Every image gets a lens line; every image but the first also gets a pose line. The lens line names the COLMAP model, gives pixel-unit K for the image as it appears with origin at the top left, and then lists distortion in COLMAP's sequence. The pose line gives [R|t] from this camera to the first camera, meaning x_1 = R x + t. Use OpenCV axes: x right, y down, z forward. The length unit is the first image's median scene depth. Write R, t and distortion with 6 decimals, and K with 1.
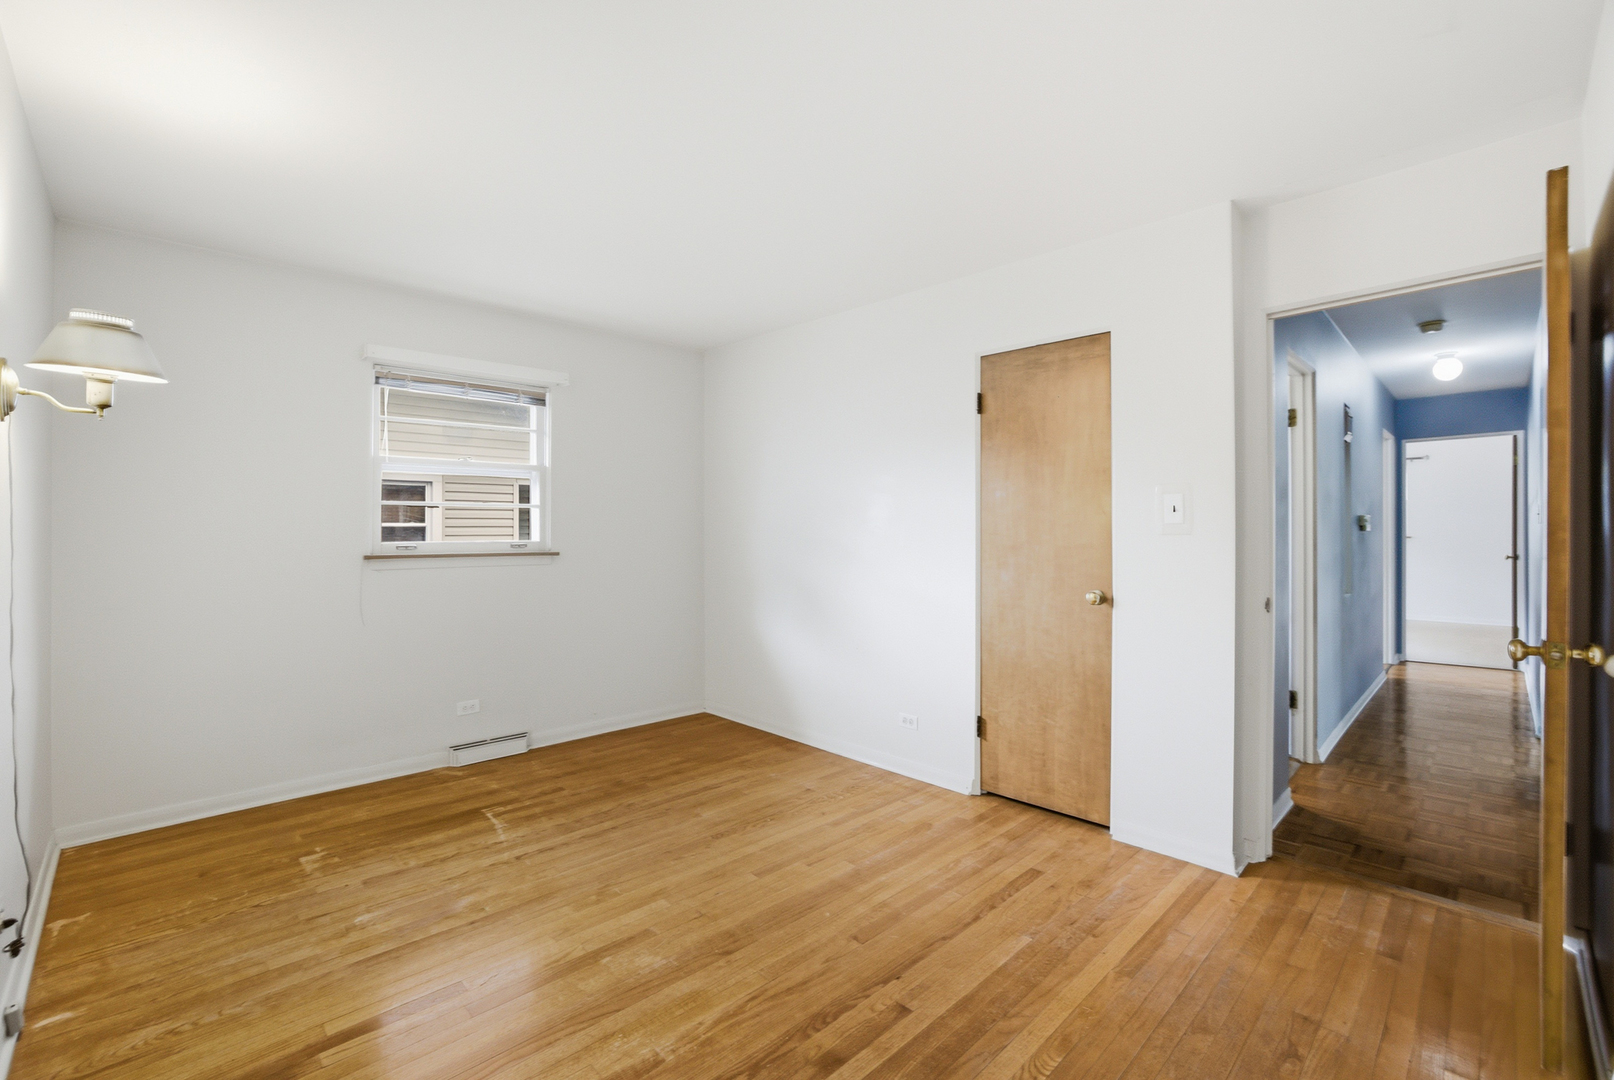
lens RADIAL K [[700.5, 0, 808.9], [0, 700.5, 534.4], [0, 0, 1]] dist [-0.002719, 0.000106]
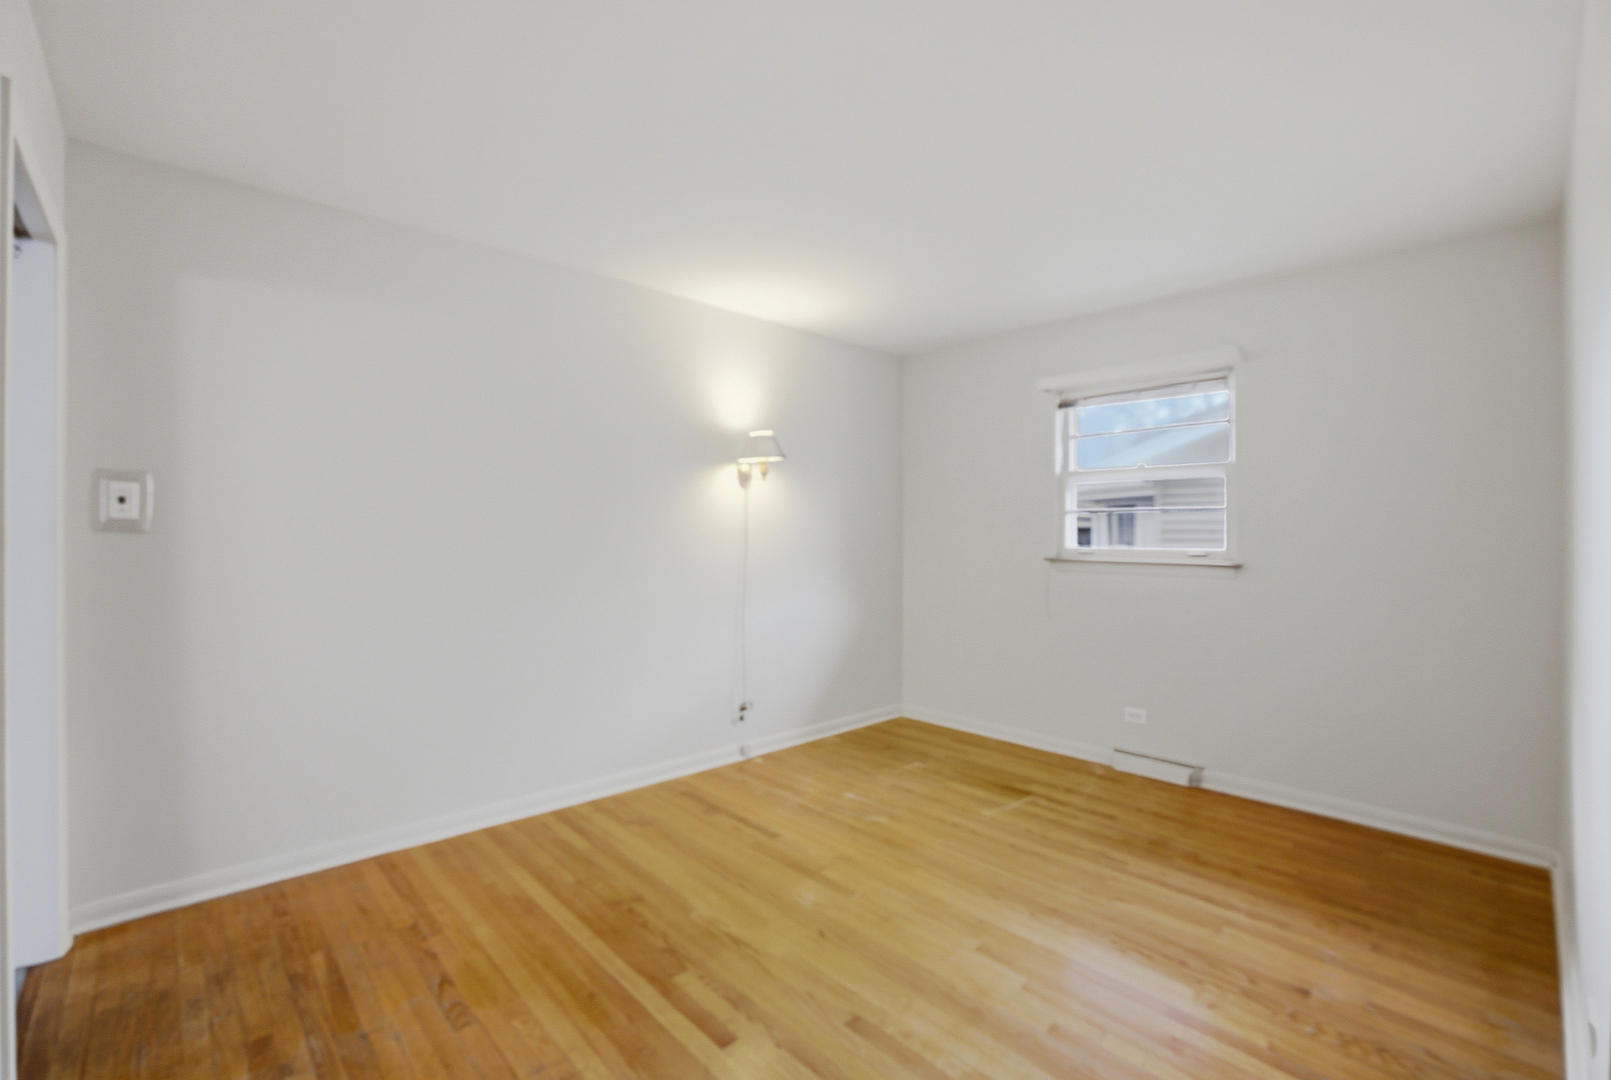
lens RADIAL K [[711.9, 0, 785.9], [0, 711.9, 537.3], [0, 0, 1]] dist [-0.034413, 0.017934]
pose [[-0.027969, -0.001416, -0.999608, 0.594391], [-0.006908, 0.999975, -0.001223, -0.000297], [0.999585, 0.006871, -0.027978, 0.607186]]
